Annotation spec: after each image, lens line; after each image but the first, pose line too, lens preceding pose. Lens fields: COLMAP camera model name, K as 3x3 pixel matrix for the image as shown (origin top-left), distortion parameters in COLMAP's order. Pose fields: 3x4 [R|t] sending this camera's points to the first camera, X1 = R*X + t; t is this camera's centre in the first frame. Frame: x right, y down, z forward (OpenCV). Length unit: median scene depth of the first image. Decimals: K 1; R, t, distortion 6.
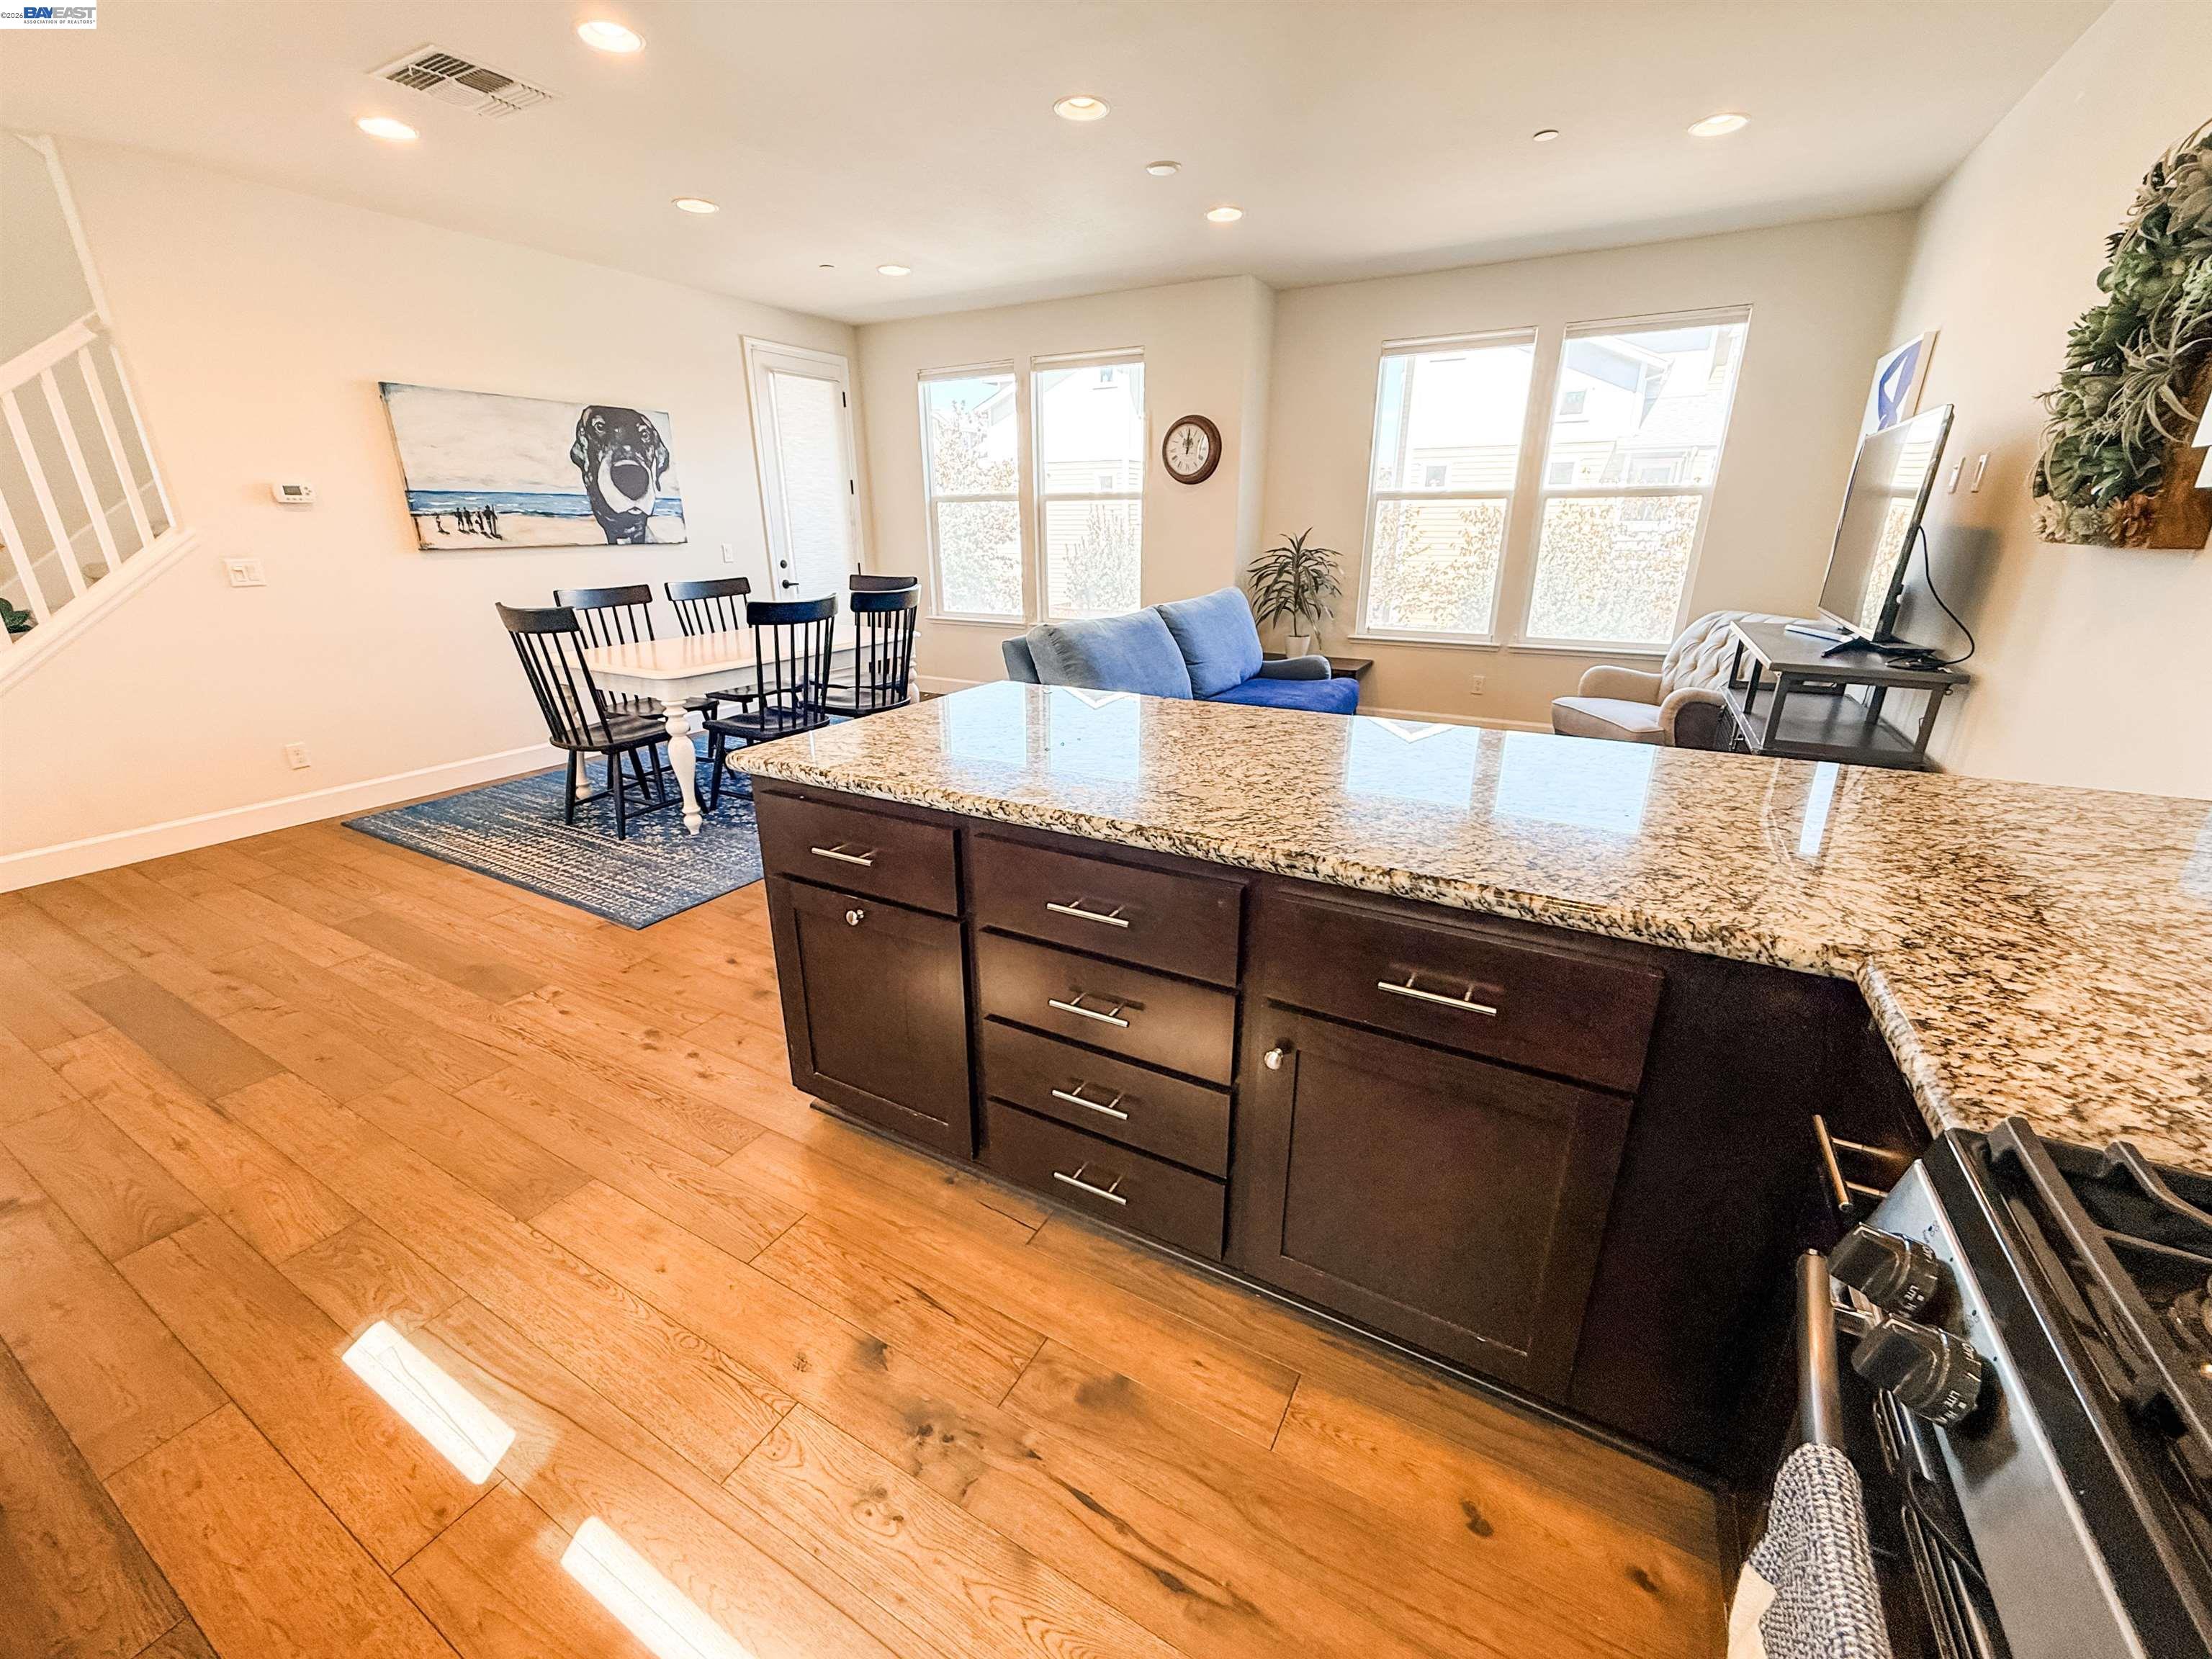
lens RADIAL K [[880.7, 0, 1106.2], [0, 880.7, 830.3], [0, 0, 1]] dist [0.001708, 0.000106]
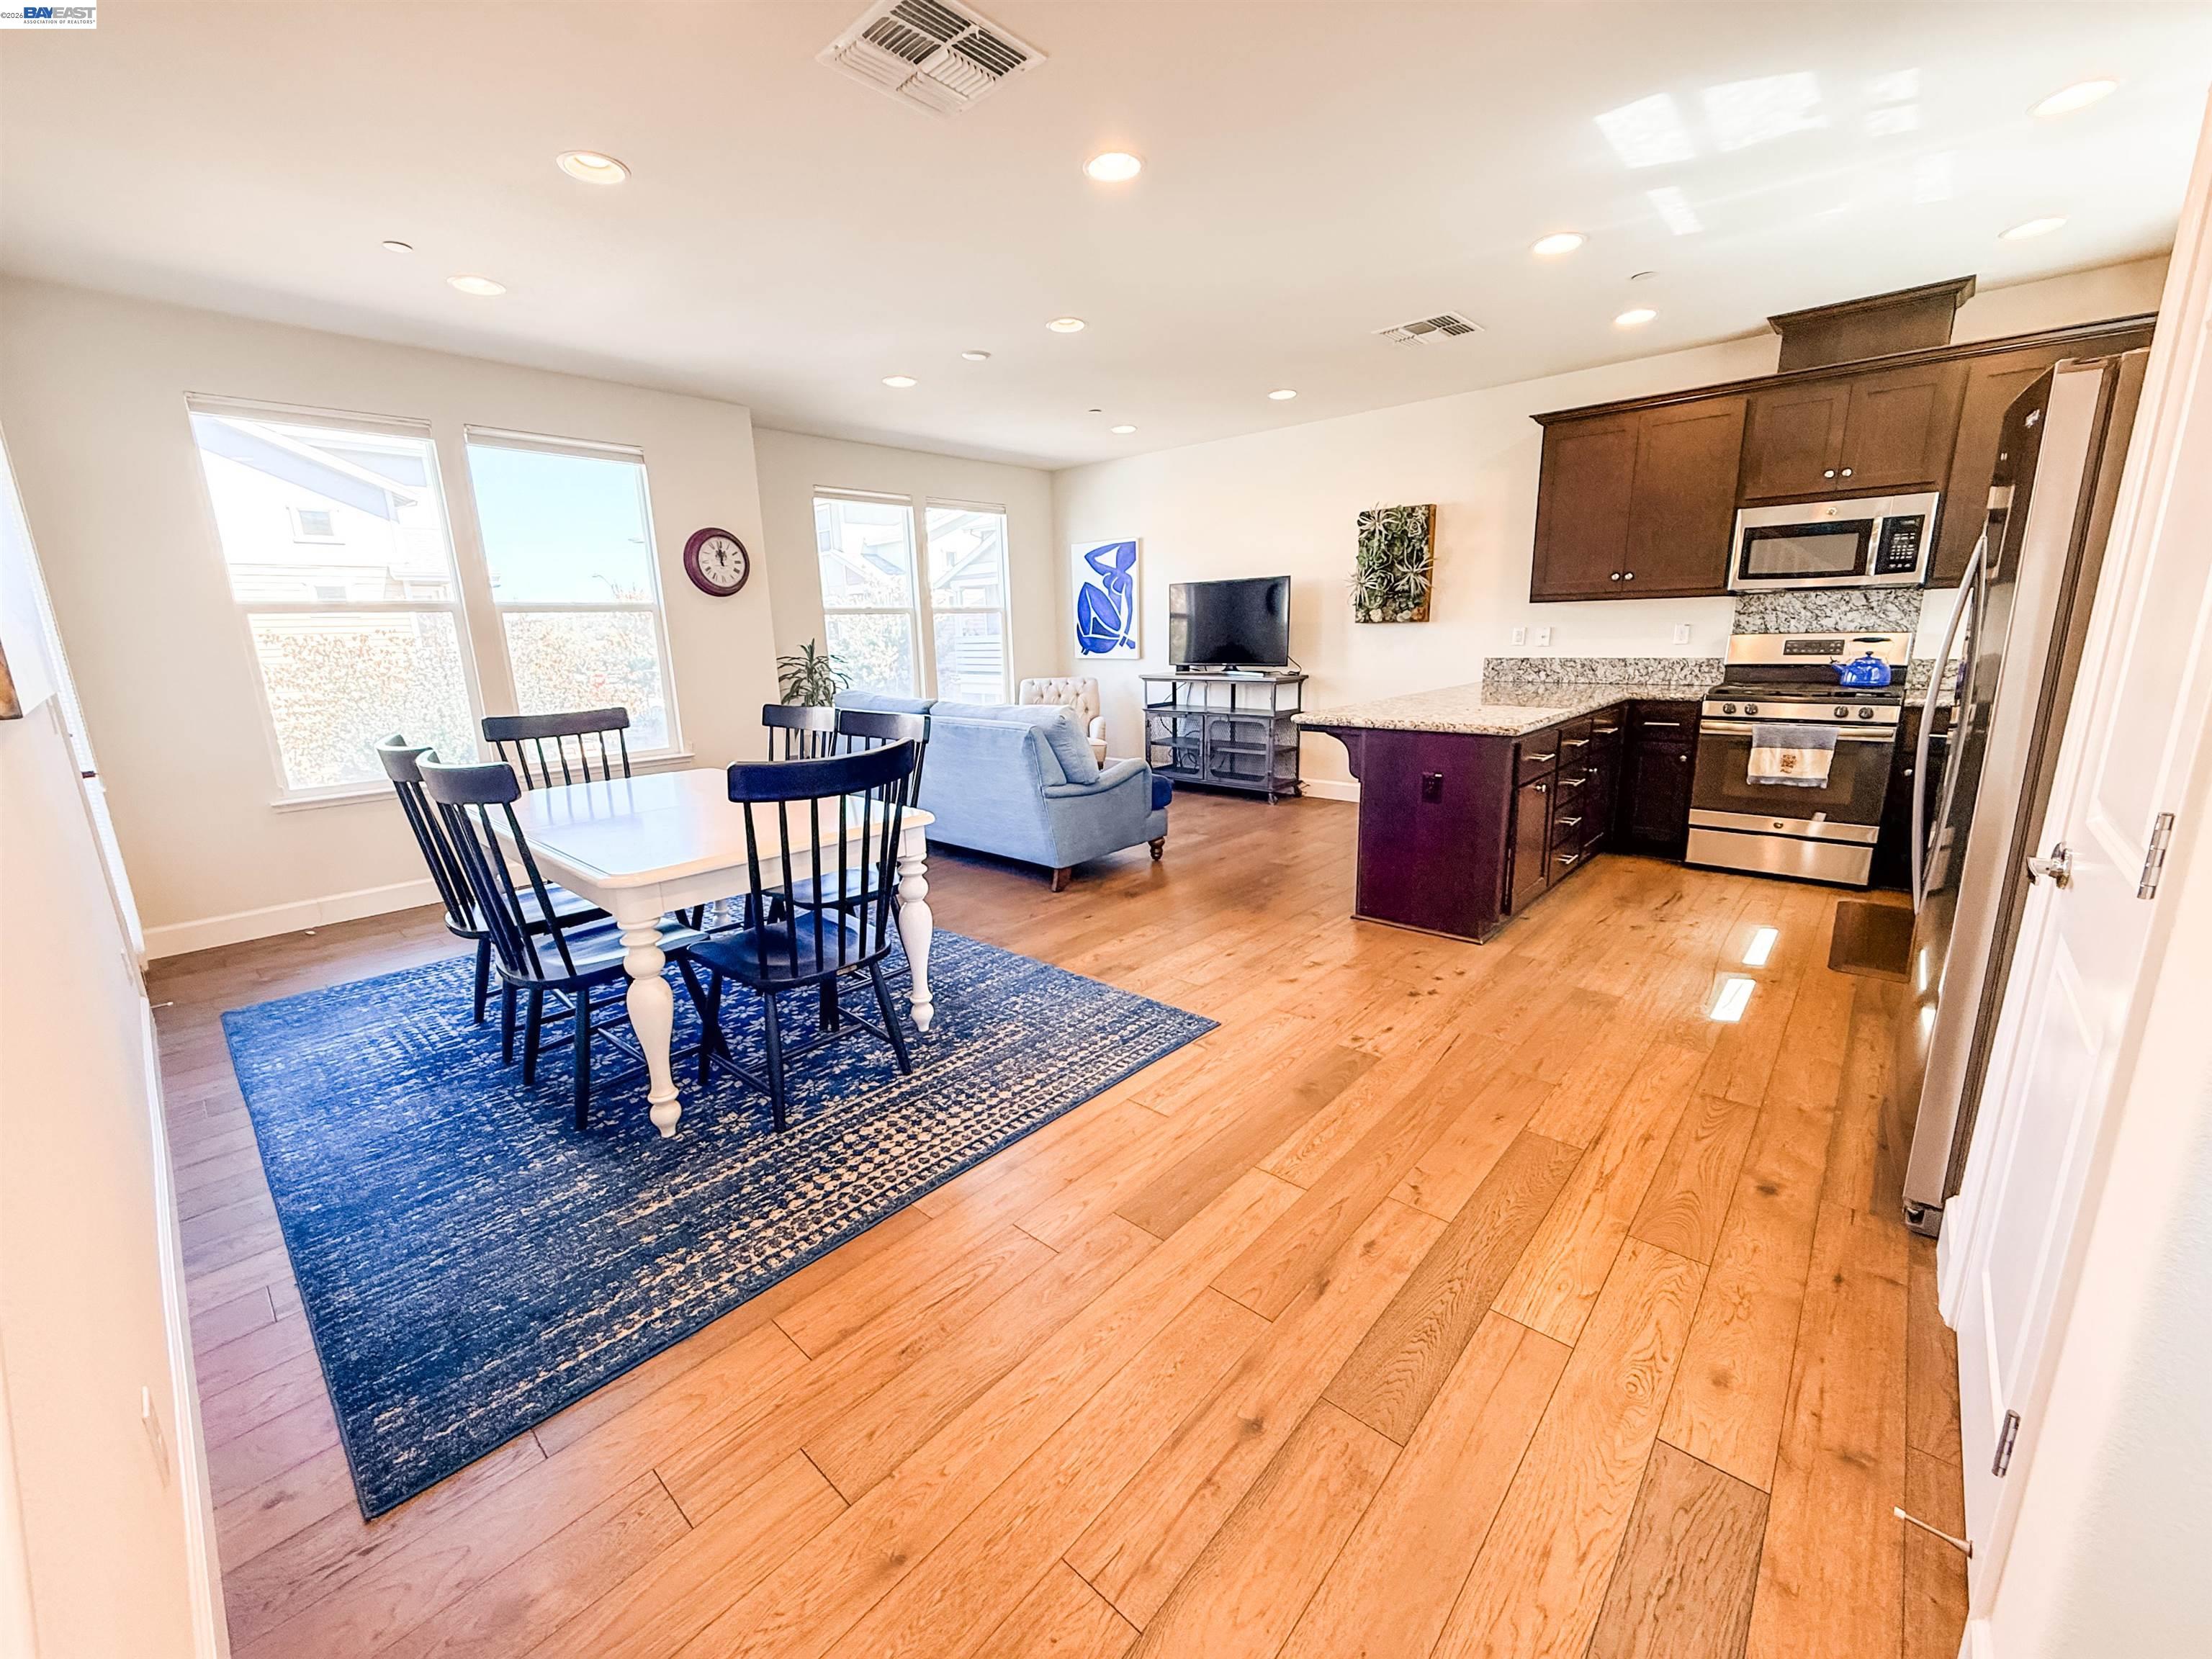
lens RADIAL K [[877.4, 0, 1101.6], [0, 877.4, 826.8], [0, 0, 1]] dist [-0.000030, 0.000046]
pose [[0.220783, -0.218785, 0.950467, -0.939743], [0.350322, 0.927271, 0.132069, -0.170300], [-0.910236, 0.303811, 0.281371, 0.519041]]
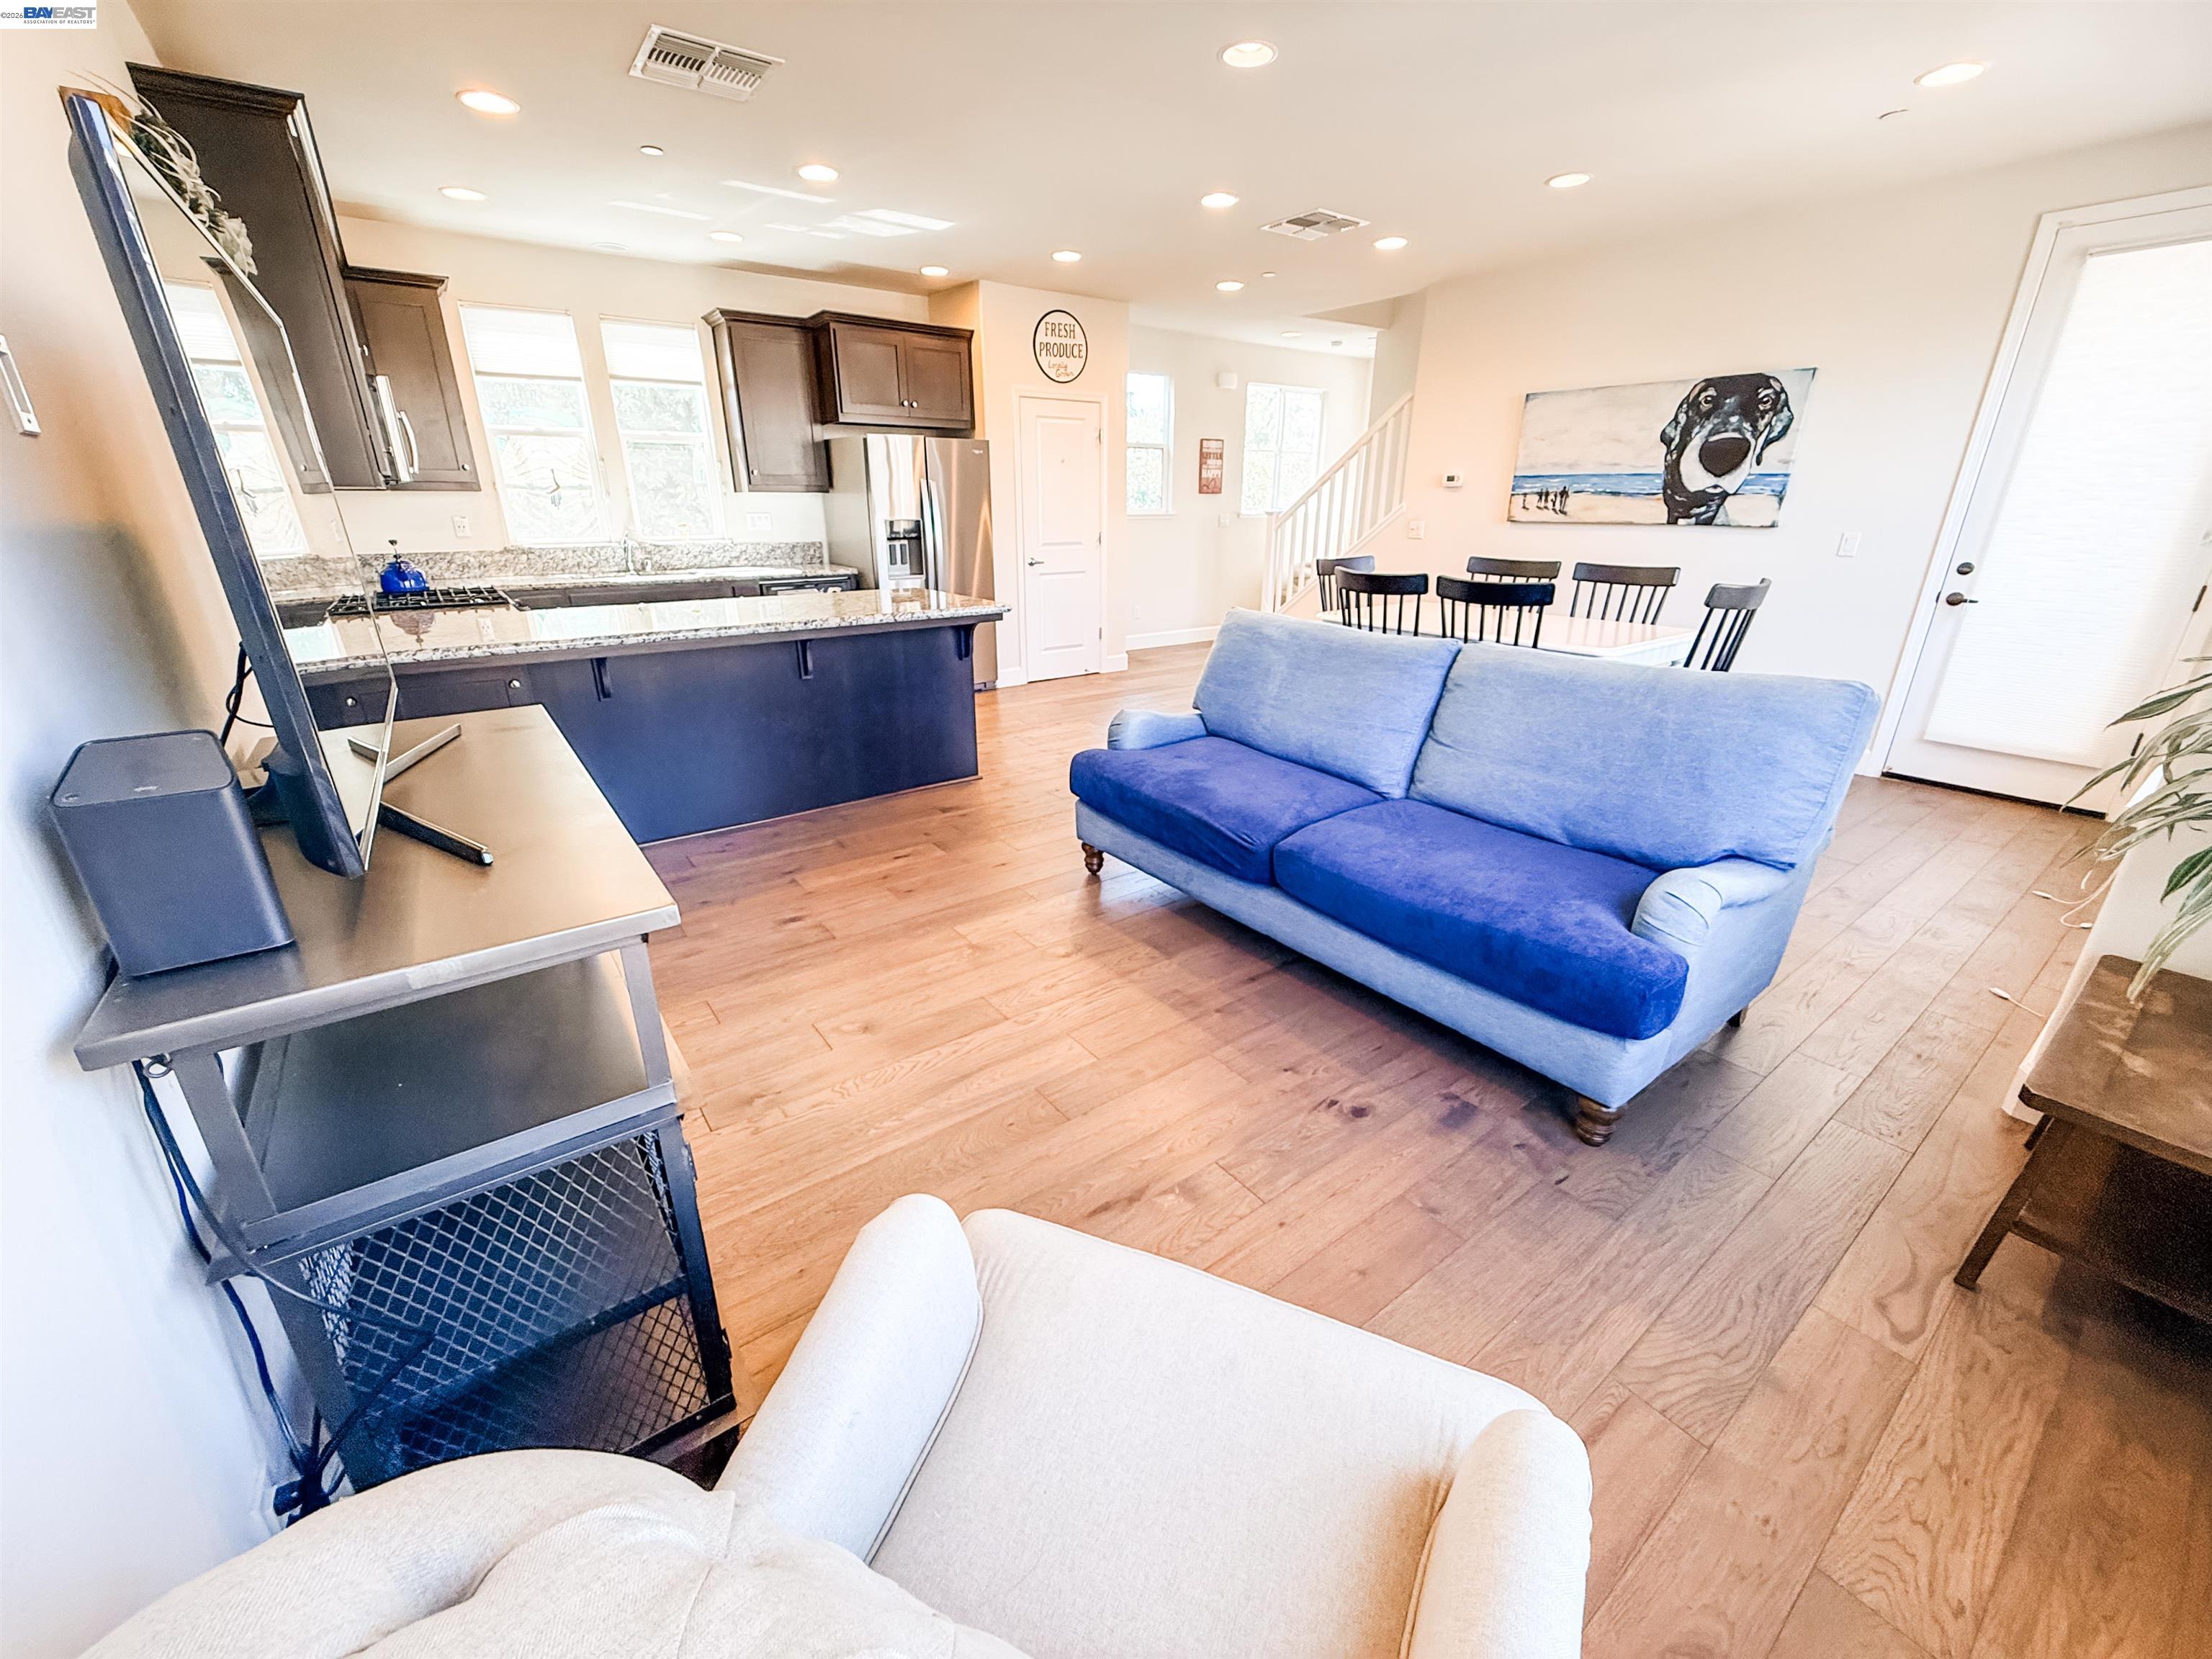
lens RADIAL K [[877.4, 0, 1101.6], [0, 877.4, 826.8], [0, 0, 1]] dist [-0.000030, 0.000046]
pose [[-0.411900, 0.321269, -0.852716, 0.692223], [-0.305373, 0.833007, 0.461353, -0.335215], [0.858537, 0.450428, -0.245009, 0.944203]]
